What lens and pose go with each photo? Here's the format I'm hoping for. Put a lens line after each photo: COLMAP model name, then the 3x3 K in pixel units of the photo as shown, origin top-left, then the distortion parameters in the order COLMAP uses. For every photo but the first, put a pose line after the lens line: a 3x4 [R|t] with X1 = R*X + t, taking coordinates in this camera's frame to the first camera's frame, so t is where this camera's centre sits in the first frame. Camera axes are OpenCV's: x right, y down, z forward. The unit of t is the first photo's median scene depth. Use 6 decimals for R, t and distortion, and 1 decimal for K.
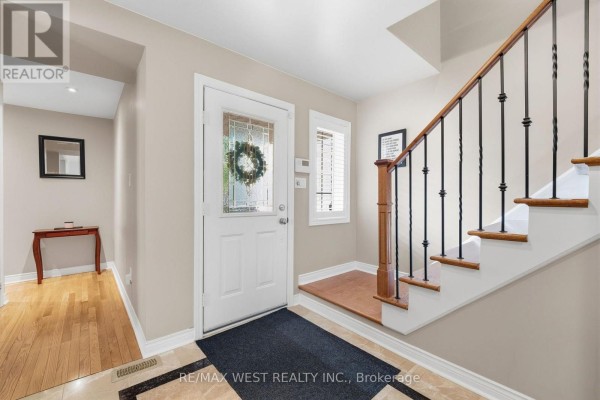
lens RADIAL K [[252.3, 0, 302.9], [0, 252.3, 199.5], [0, 0, 1]] dist [-0.009763, -0.000072]
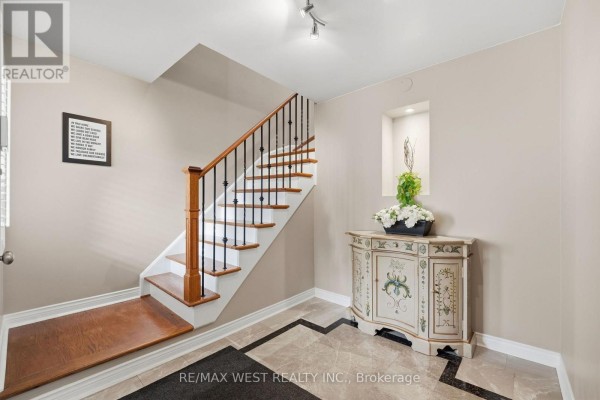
lens RADIAL K [[252.3, 0, 302.3], [0, 252.3, 203.4], [0, 0, 1]] dist [-0.009763, -0.000072]
pose [[-0.140637, 0.001540, 0.990060, -0.757631], [0.001394, 0.999998, -0.001357, -0.008069], [-0.990060, 0.001189, -0.140639, 0.714806]]
